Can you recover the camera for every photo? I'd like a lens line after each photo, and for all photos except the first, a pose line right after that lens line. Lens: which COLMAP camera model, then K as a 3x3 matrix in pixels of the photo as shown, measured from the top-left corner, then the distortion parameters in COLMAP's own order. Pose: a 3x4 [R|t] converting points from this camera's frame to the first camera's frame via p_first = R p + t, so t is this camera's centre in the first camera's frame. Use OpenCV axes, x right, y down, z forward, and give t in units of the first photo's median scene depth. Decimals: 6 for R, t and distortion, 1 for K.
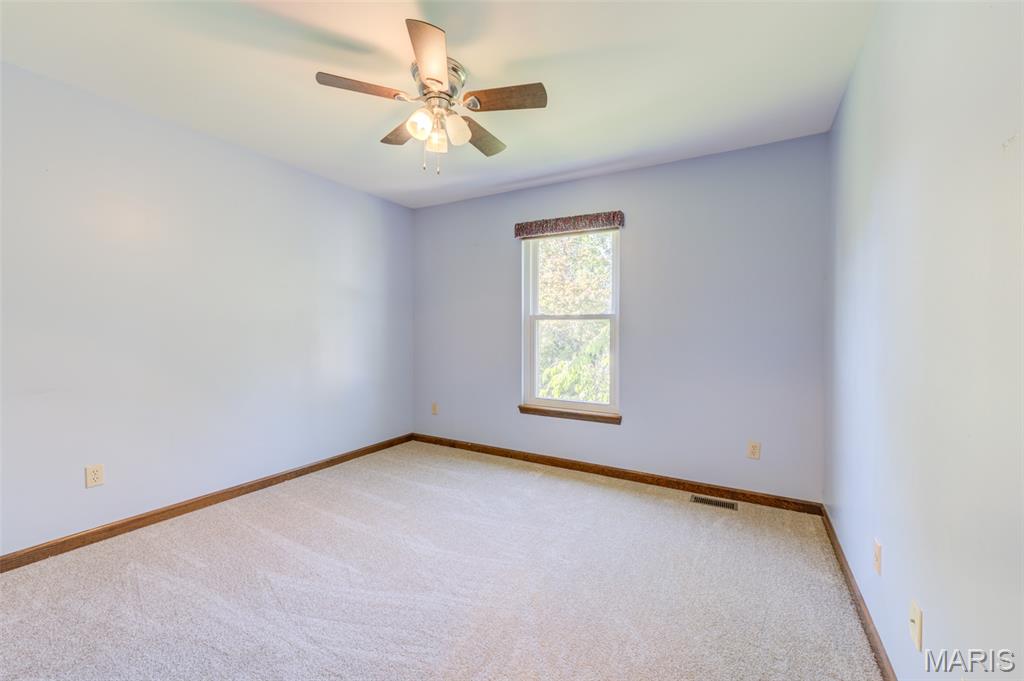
lens RADIAL K [[402.3, 0, 515.0], [0, 402.3, 336.1], [0, 0, 1]] dist [0.007586, -0.001354]
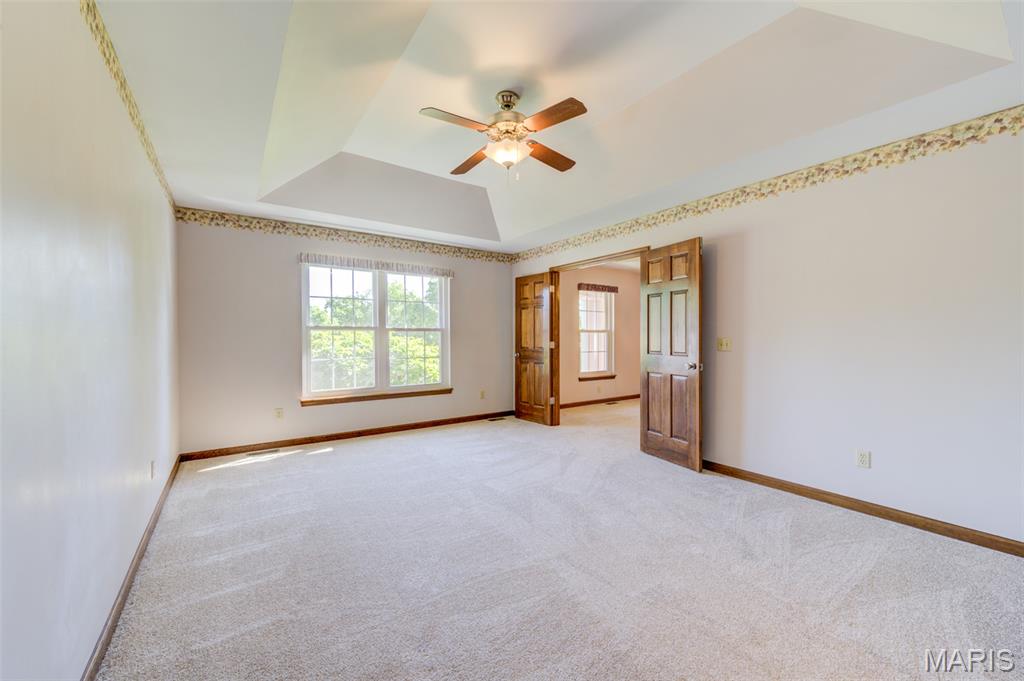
lens RADIAL K [[402.3, 0, 521.8], [0, 402.3, 339.9], [0, 0, 1]] dist [0.007586, -0.001354]
pose [[0.415159, -0.014314, 0.909636, -1.832364], [0.011442, 0.999879, 0.010512, -0.028478], [-0.909677, 0.006044, 0.415273, 0.457574]]
